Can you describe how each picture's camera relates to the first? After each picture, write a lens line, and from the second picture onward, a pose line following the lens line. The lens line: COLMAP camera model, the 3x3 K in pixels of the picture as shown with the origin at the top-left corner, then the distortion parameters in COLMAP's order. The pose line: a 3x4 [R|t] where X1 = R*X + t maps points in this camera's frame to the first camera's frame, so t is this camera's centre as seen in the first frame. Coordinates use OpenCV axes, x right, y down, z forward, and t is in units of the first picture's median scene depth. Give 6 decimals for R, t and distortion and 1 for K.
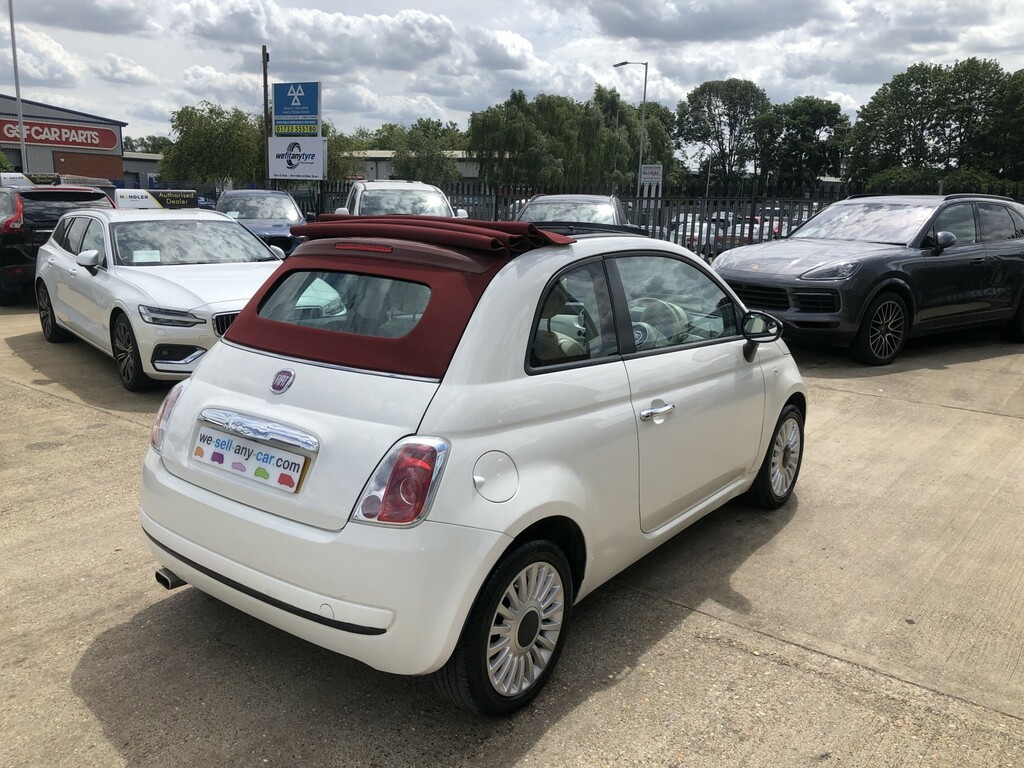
lens RADIAL K [[837.4, 0, 513.8], [0, 837.4, 385.3], [0, 0, 1]] dist [0.020222, -0.003730]
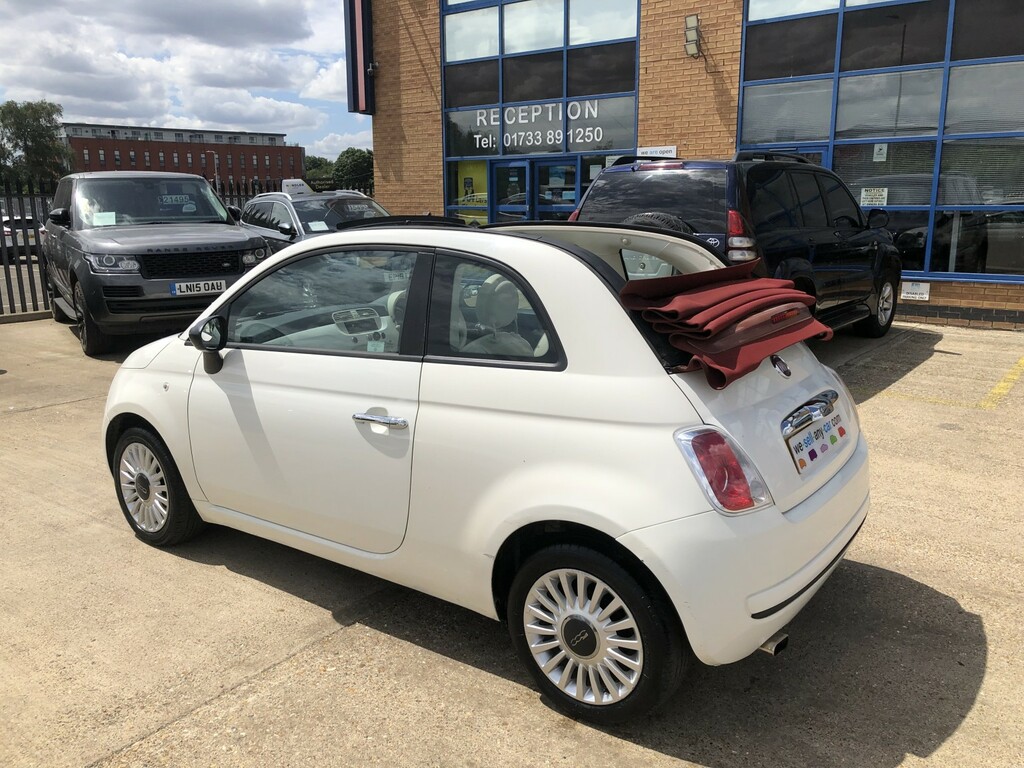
lens RADIAL K [[837.4, 0, 514.2], [0, 837.4, 379.2], [0, 0, 1]] dist [0.020222, -0.003730]
pose [[-0.015269, -0.227944, 0.973555, -0.645305], [0.223635, 0.948224, 0.225520, -0.149988], [-0.974553, 0.221165, 0.036497, 0.643225]]
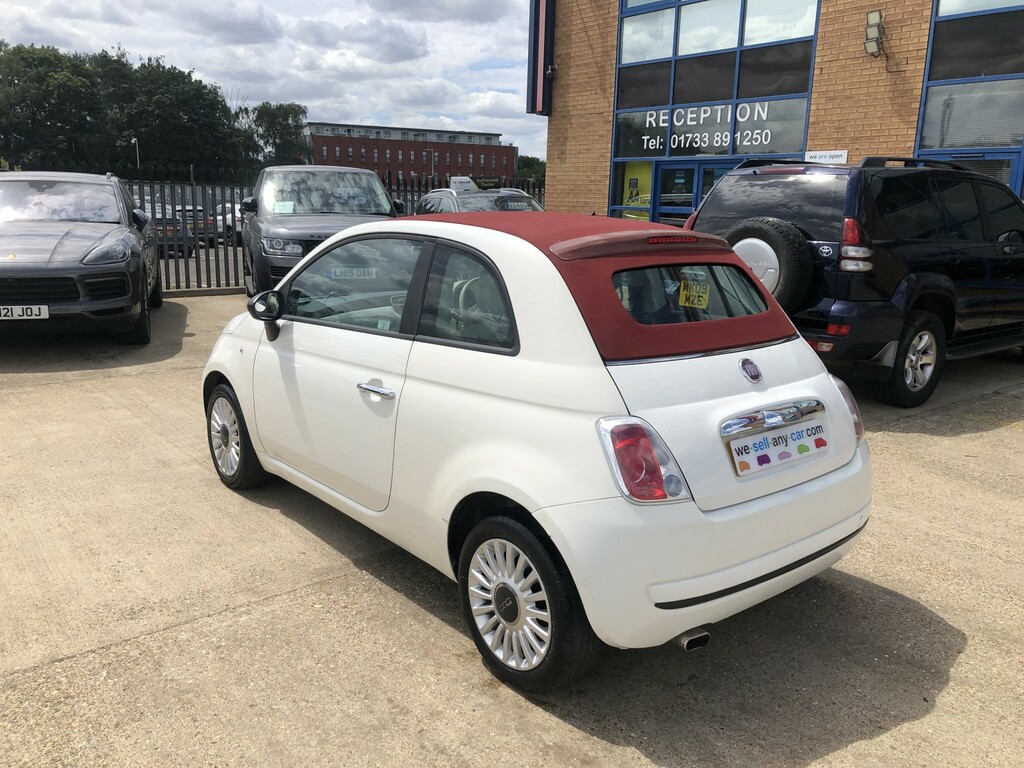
lens RADIAL K [[837.4, 0, 500.9], [0, 837.4, 373.3], [0, 0, 1]] dist [0.020222, -0.003730]
pose [[0.242523, -0.211630, 0.946781, -0.669811], [0.192597, 0.966995, 0.166814, -0.118068], [-0.950836, 0.141891, 0.275278, 0.502781]]
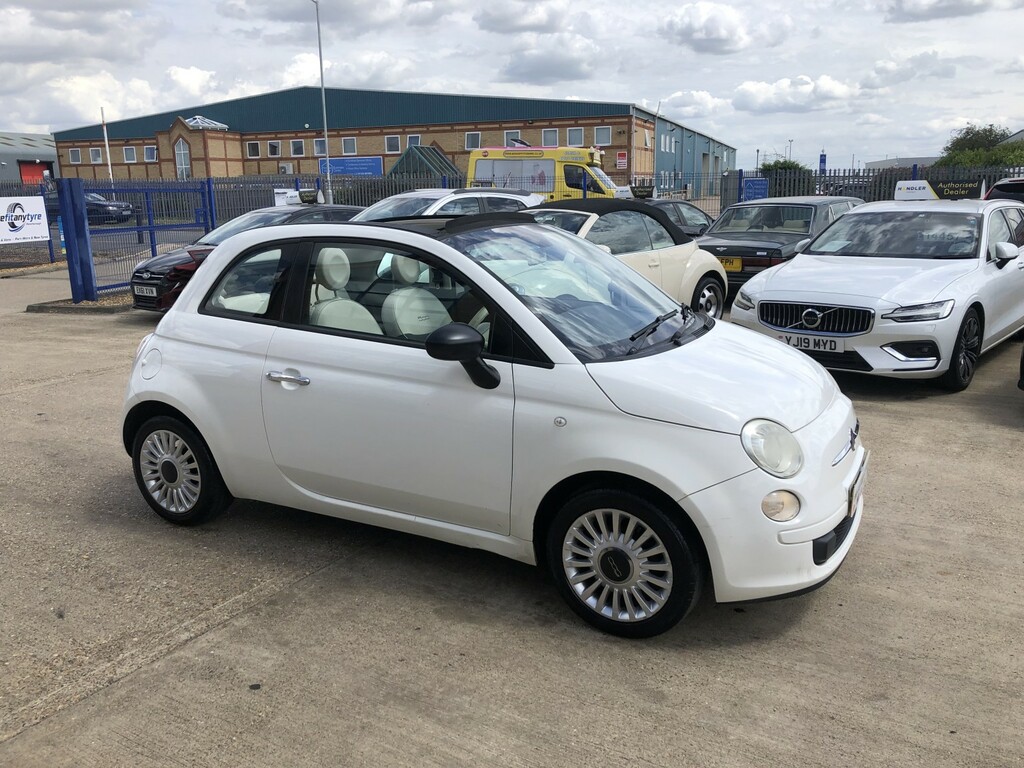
lens RADIAL K [[837.4, 0, 508.8], [0, 837.4, 376.1], [0, 0, 1]] dist [0.020222, -0.003730]
pose [[0.138546, 0.194600, -0.971049, 0.768057], [-0.196950, 0.966334, 0.165555, -0.127509], [0.970575, 0.168311, 0.172209, 0.638103]]
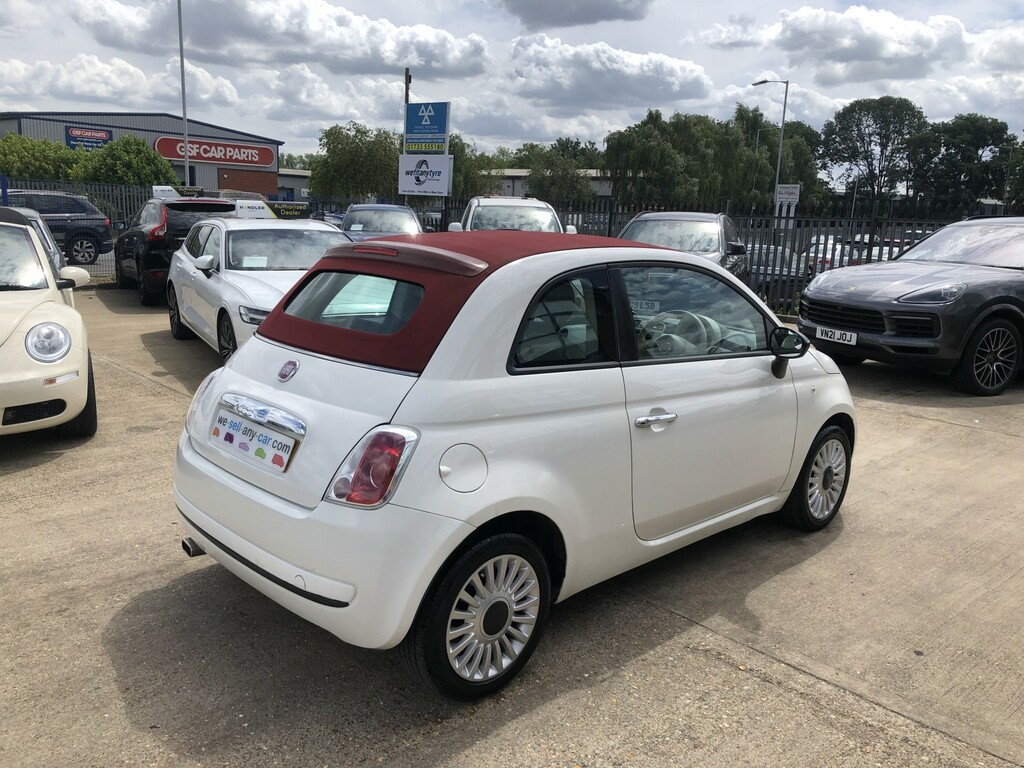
lens RADIAL K [[837.4, 0, 517.9], [0, 837.4, 376.9], [0, 0, 1]] dist [0.020222, -0.003730]
pose [[0.987715, 0.044157, -0.149895, 0.090931], [-0.048682, 0.998459, -0.026651, 0.008724], [0.148487, 0.033621, 0.988343, -0.016727]]
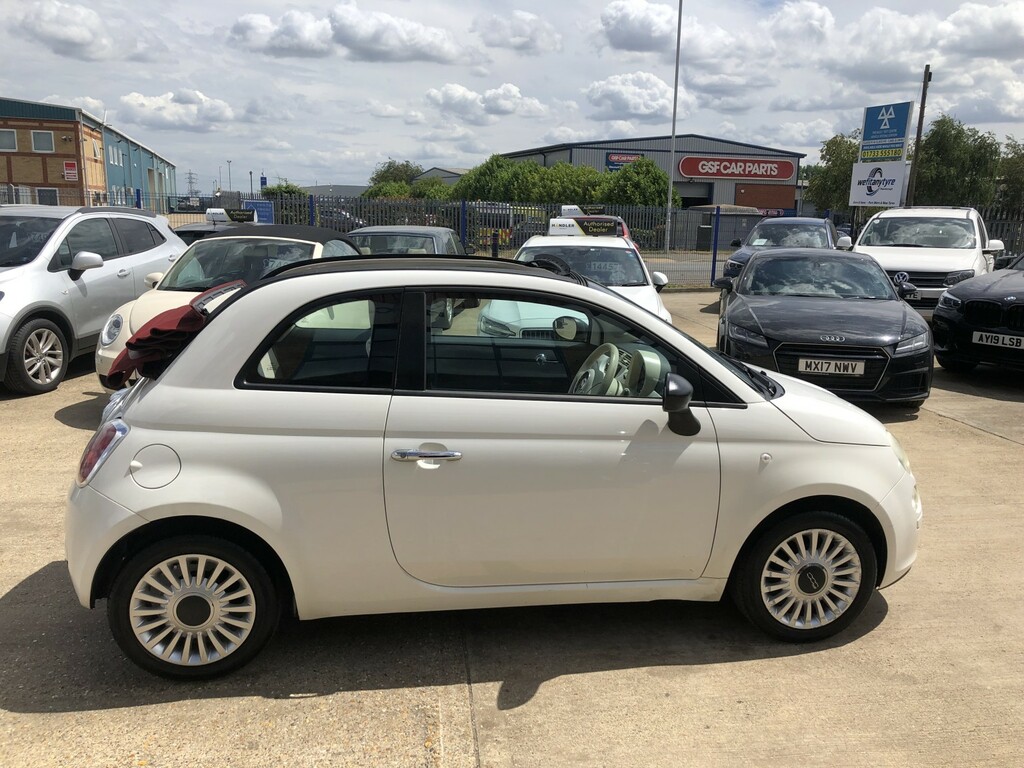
lens RADIAL K [[837.4, 0, 520.7], [0, 837.4, 383.4], [0, 0, 1]] dist [0.020222, -0.003730]
pose [[0.715195, 0.137233, -0.685320, 0.514585], [-0.159622, 0.986691, 0.031001, -0.055561], [0.680453, 0.087220, 0.727582, 0.220634]]
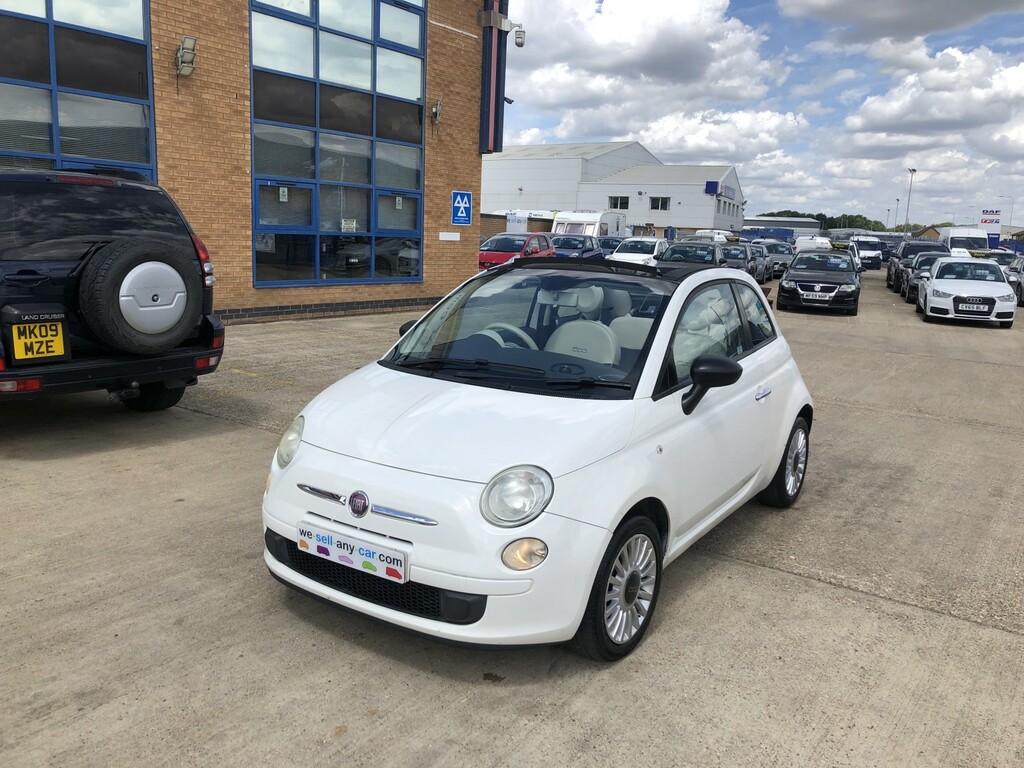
lens RADIAL K [[837.4, 0, 519.0], [0, 837.4, 382.6], [0, 0, 1]] dist [0.020222, -0.003730]
pose [[-0.996273, -0.048976, -0.071010, 0.158359], [-0.072883, 0.918255, 0.389225, -0.331968], [0.046142, 0.392950, -0.918402, 1.478830]]
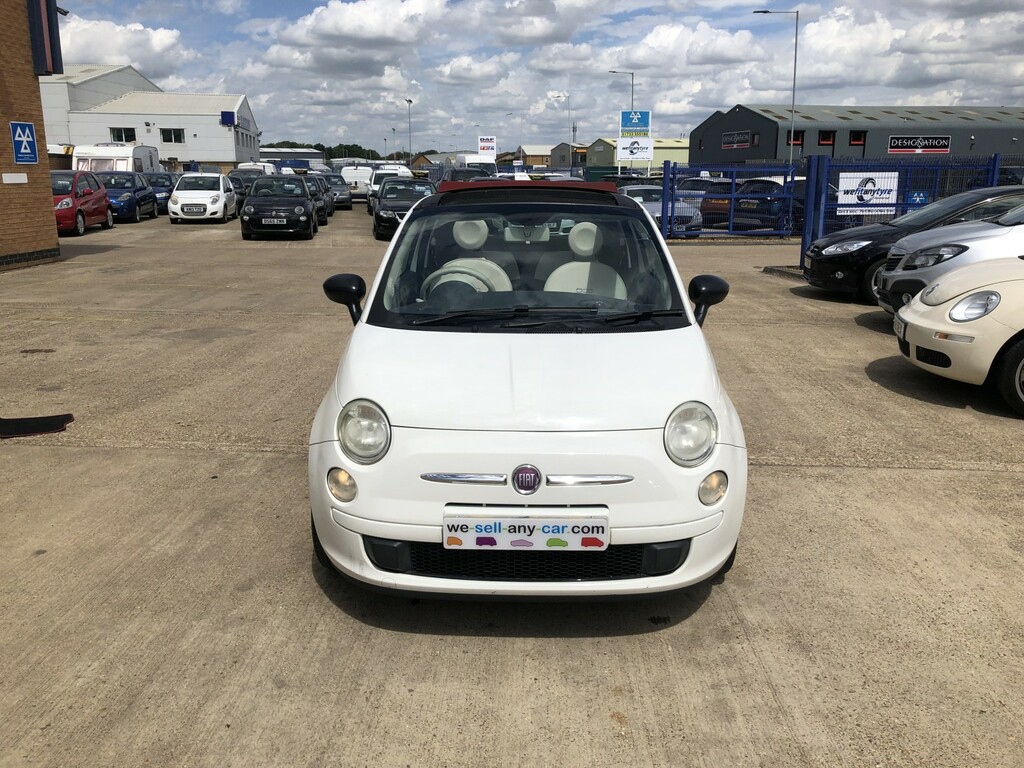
lens RADIAL K [[837.4, 0, 512.3], [0, 837.4, 379.3], [0, 0, 1]] dist [0.020222, -0.003730]
pose [[-0.813458, 0.117481, -0.569636, 0.504079], [-0.146191, 0.906647, 0.395751, -0.280199], [0.562952, 0.405202, -0.720345, 1.319405]]
